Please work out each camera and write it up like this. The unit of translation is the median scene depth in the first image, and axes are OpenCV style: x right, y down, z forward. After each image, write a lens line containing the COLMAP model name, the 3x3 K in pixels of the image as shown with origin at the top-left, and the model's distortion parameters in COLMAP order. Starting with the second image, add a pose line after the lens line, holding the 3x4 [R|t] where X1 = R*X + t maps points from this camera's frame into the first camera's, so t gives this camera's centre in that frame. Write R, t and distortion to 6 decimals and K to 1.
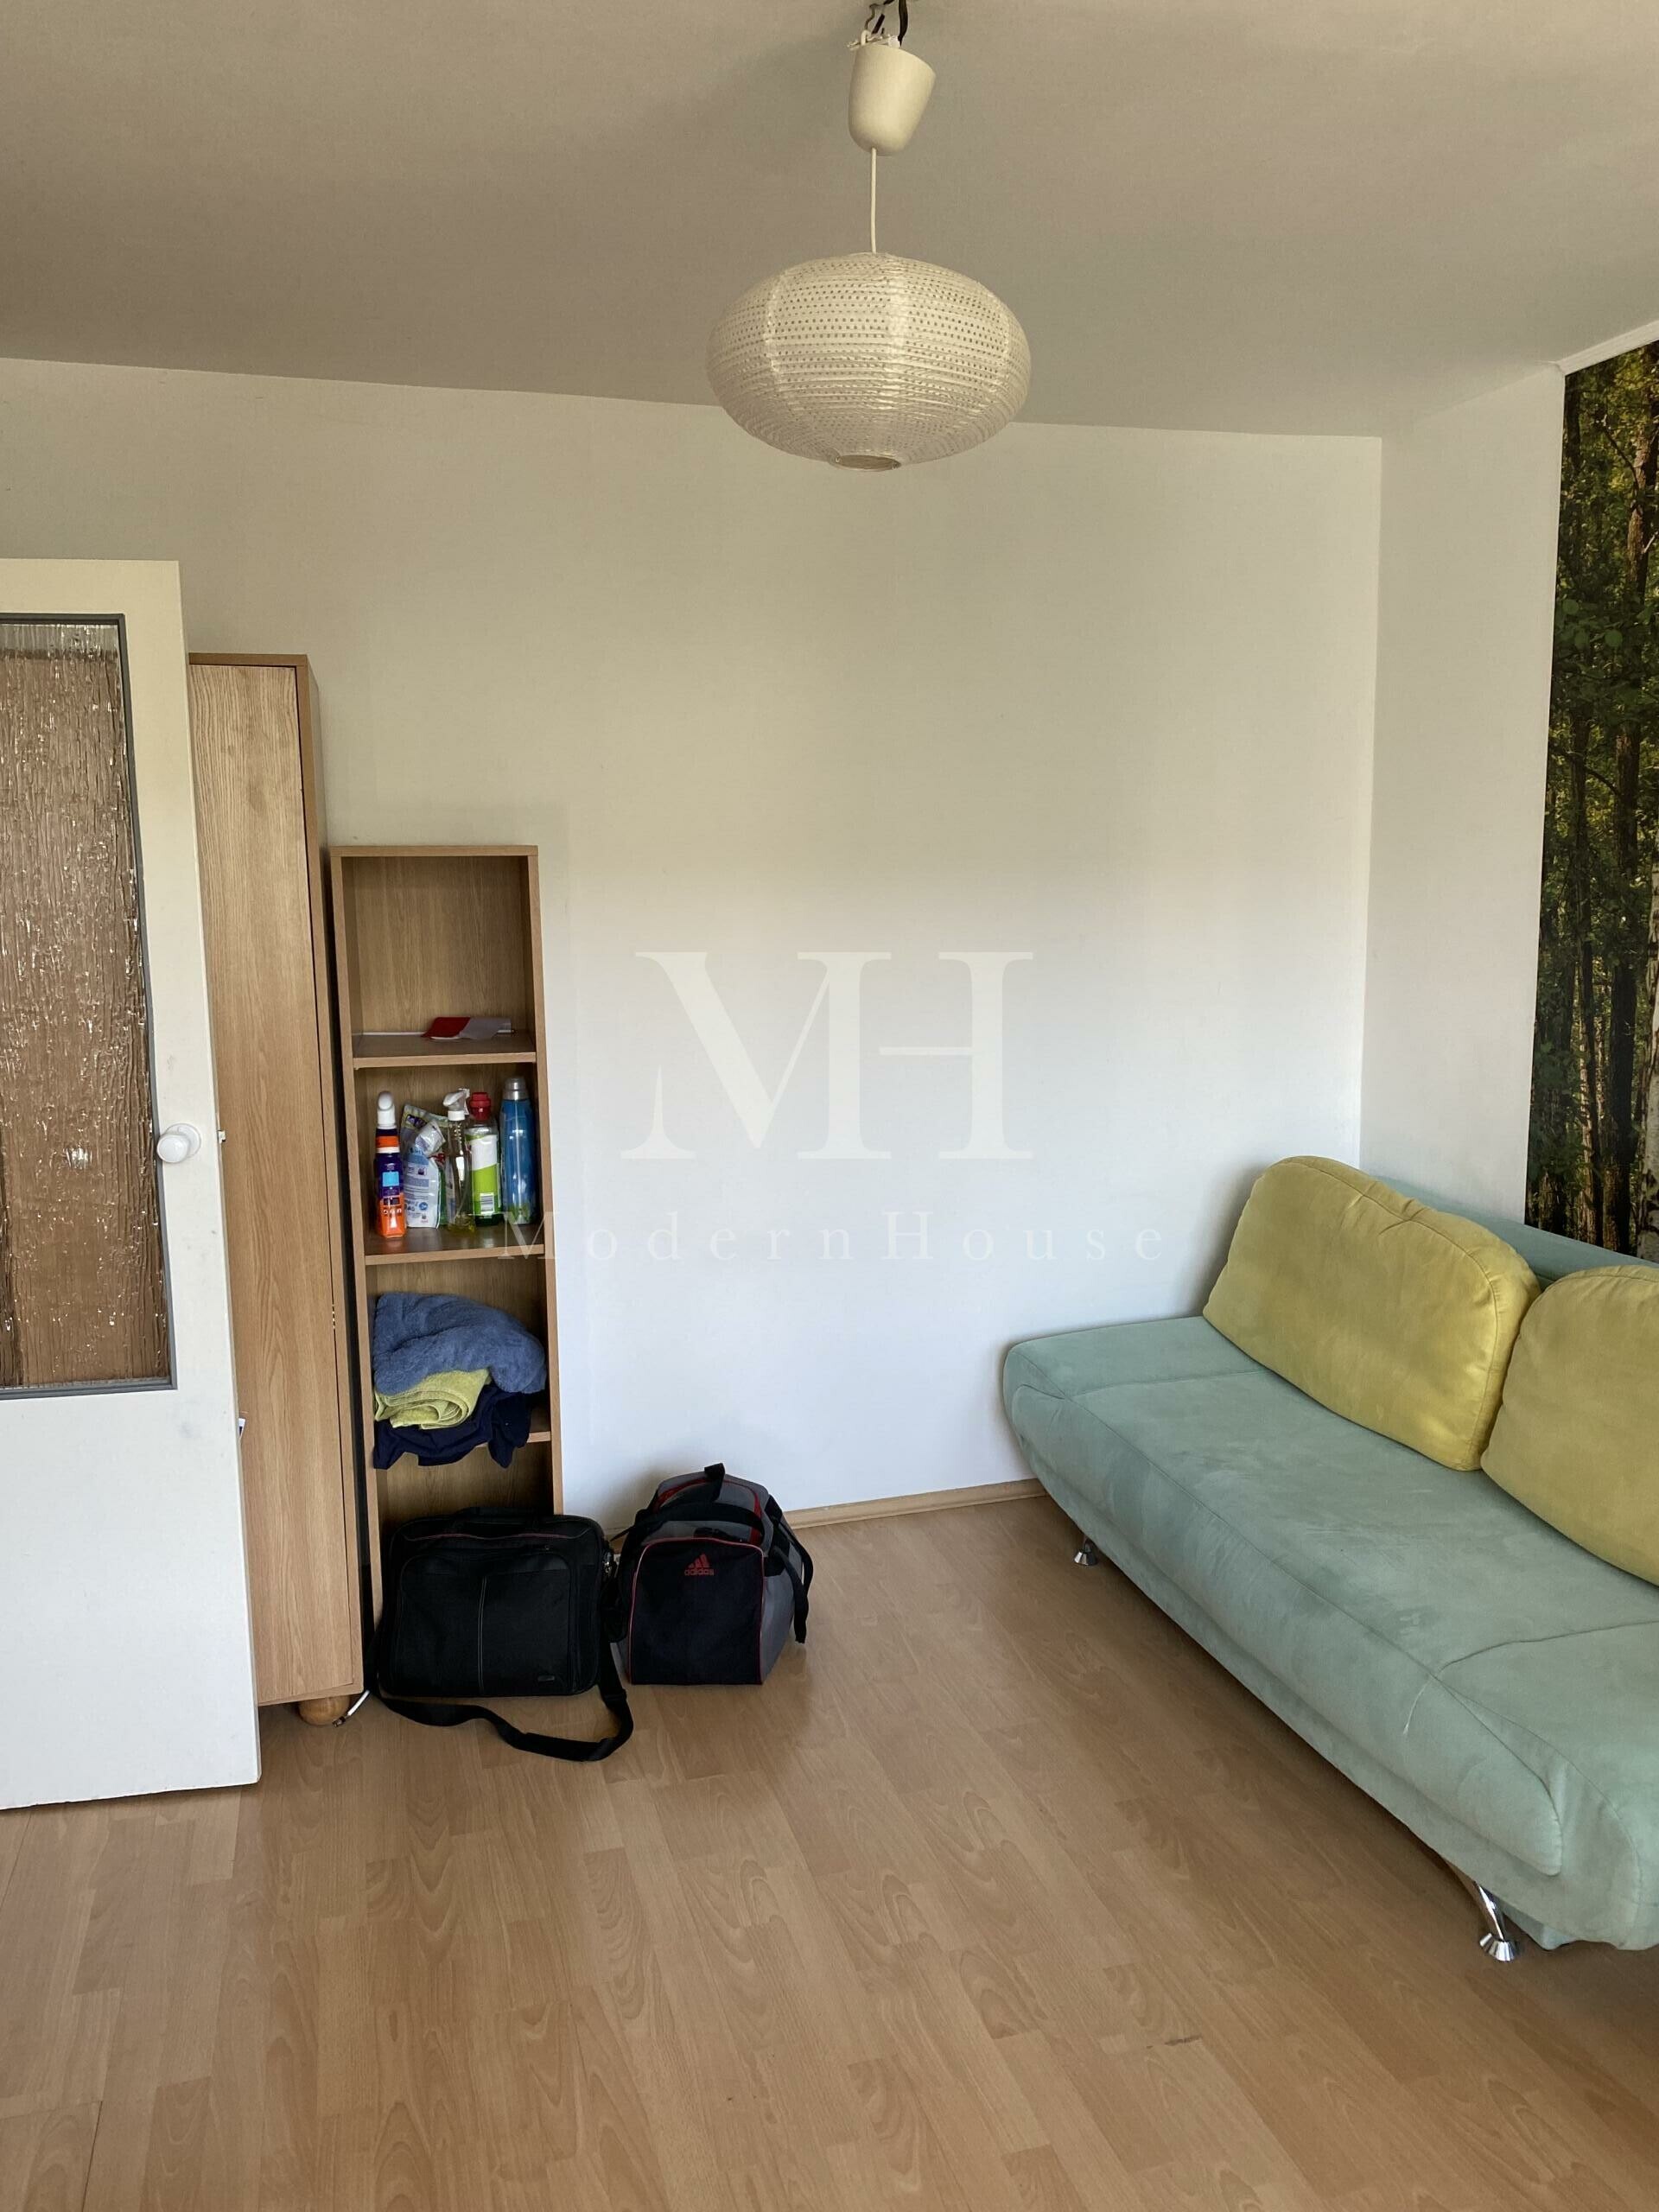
lens RADIAL K [[1735.2, 0, 796.3], [0, 1735.2, 1034.9], [0, 0, 1]] dist [0.059867, -0.010240]
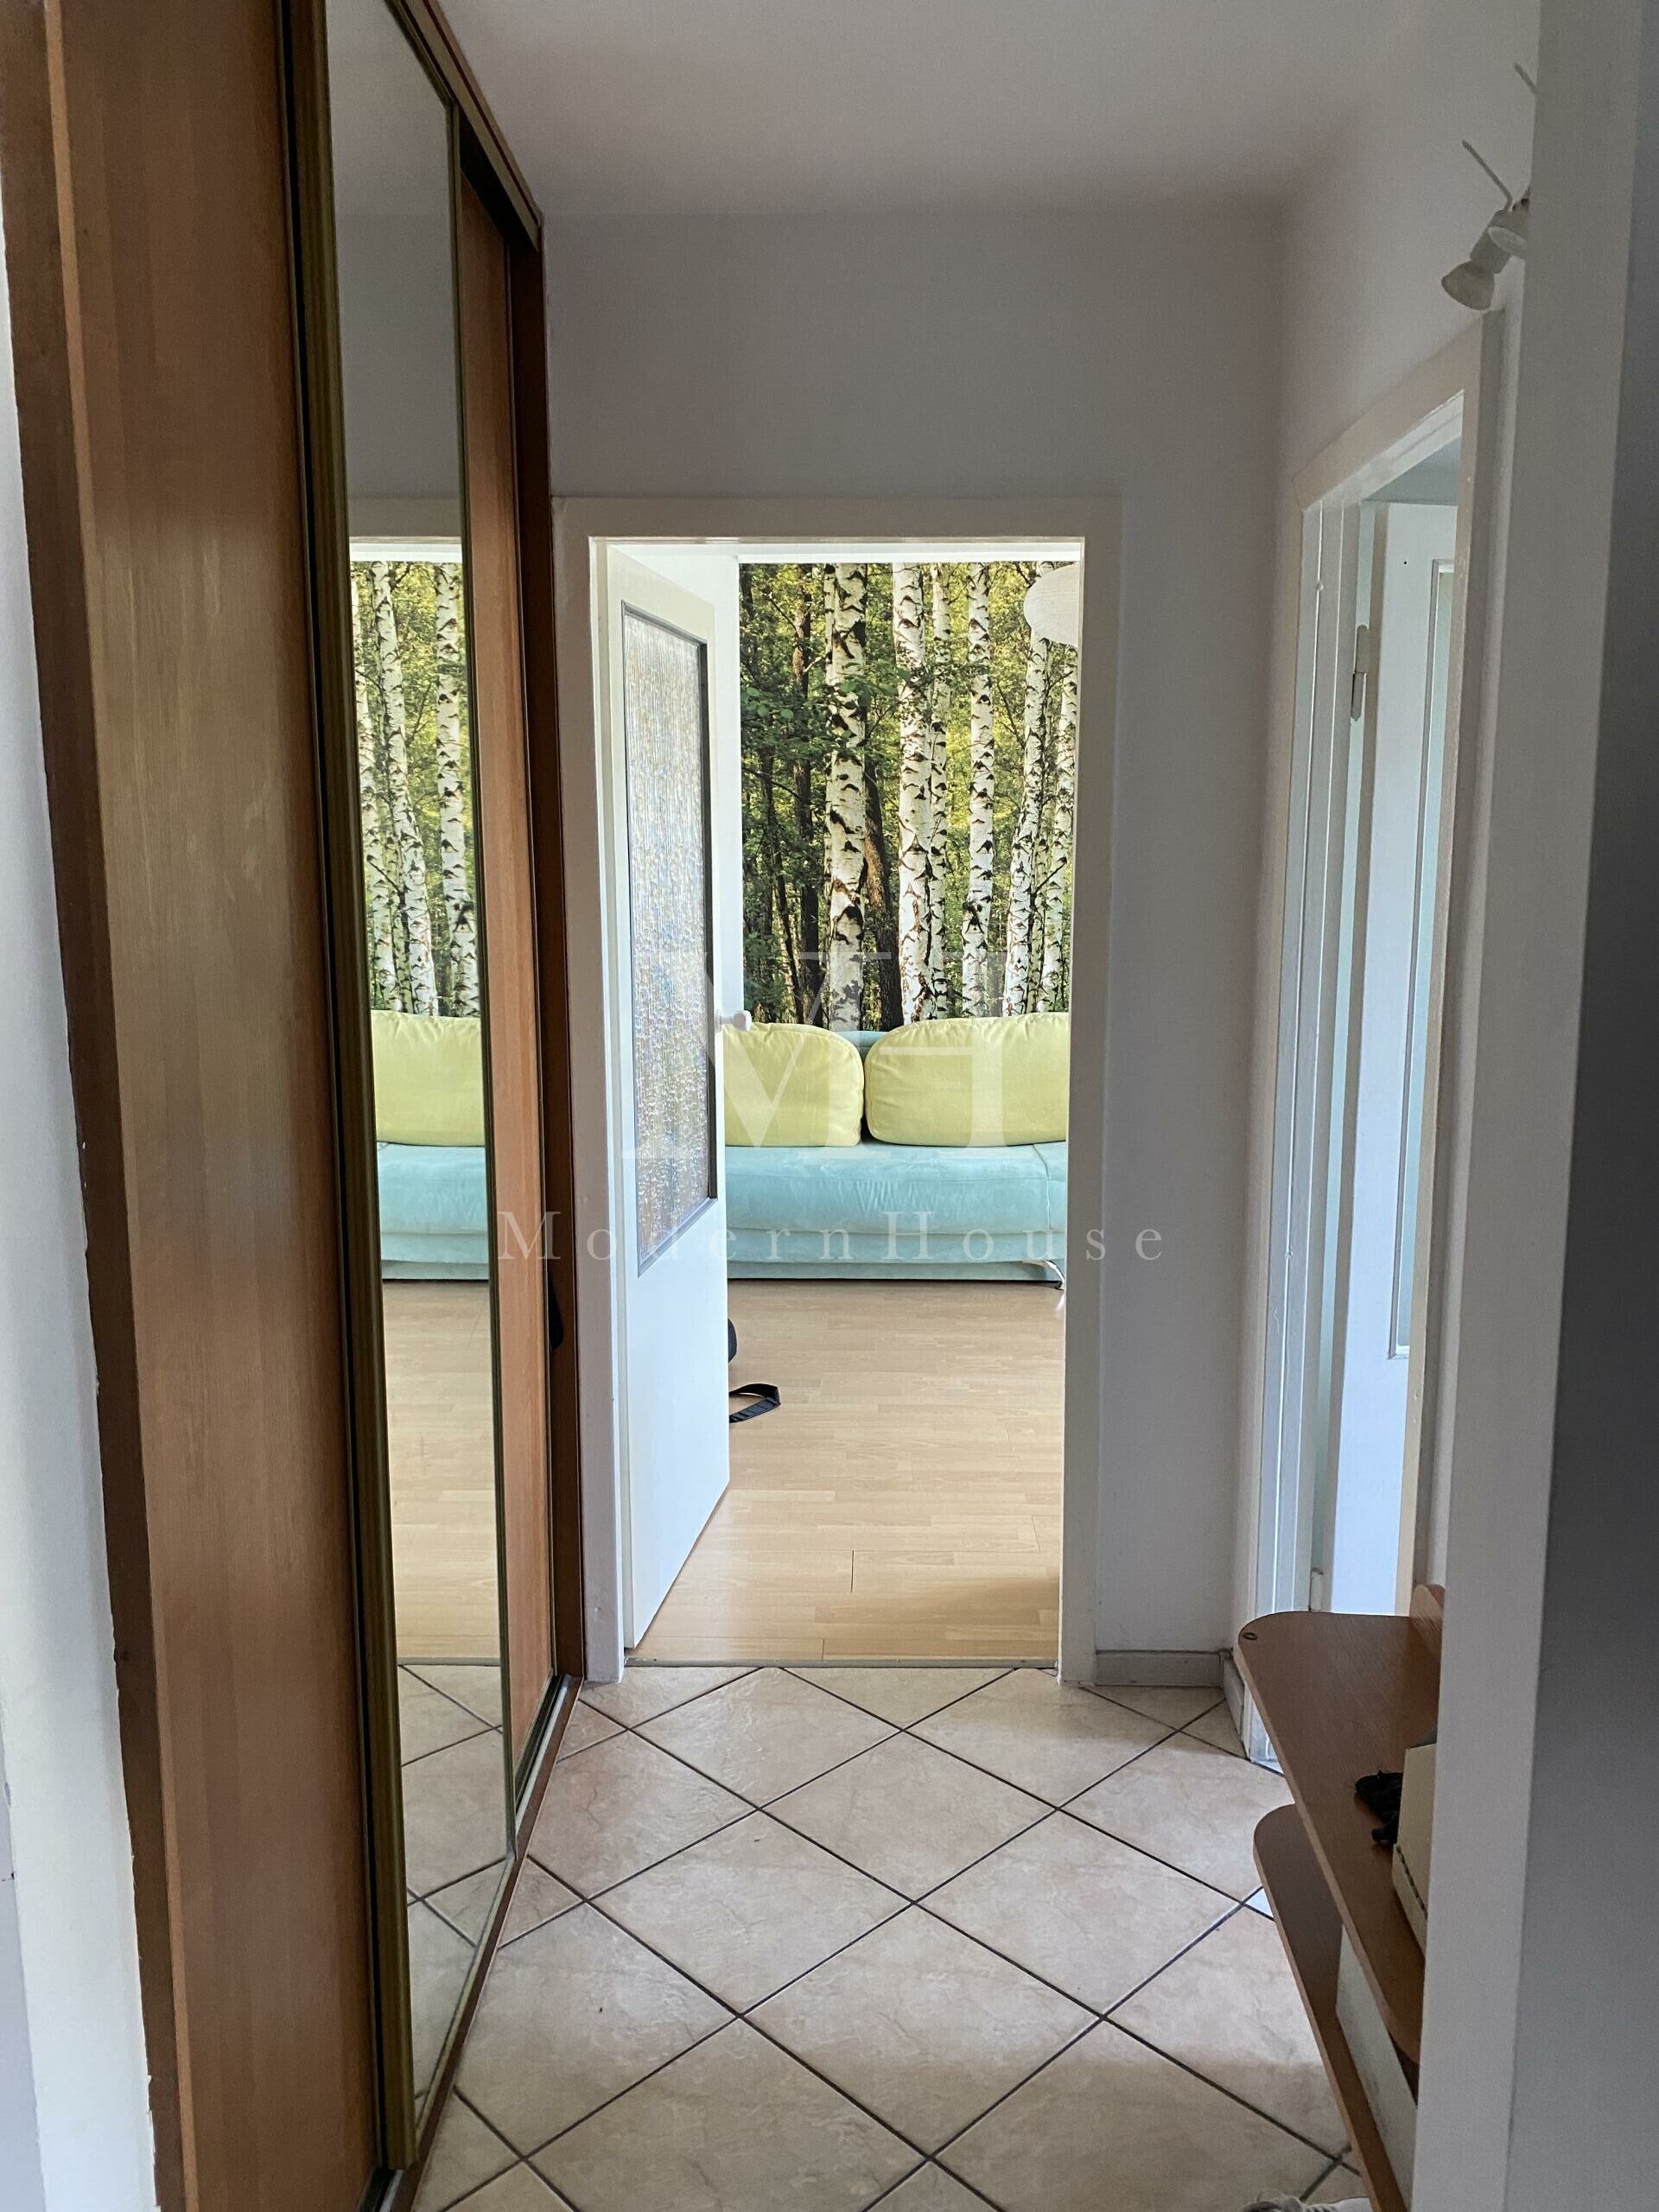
lens RADIAL K [[1735.2, 0, 823.1], [0, 1735.2, 1109.4], [0, 0, 1]] dist [0.059867, -0.010240]
pose [[0.280709, -0.142722, 0.949122, -1.336364], [0.101084, 0.987779, 0.118638, -0.021697], [-0.954455, 0.062638, 0.291705, 0.431198]]
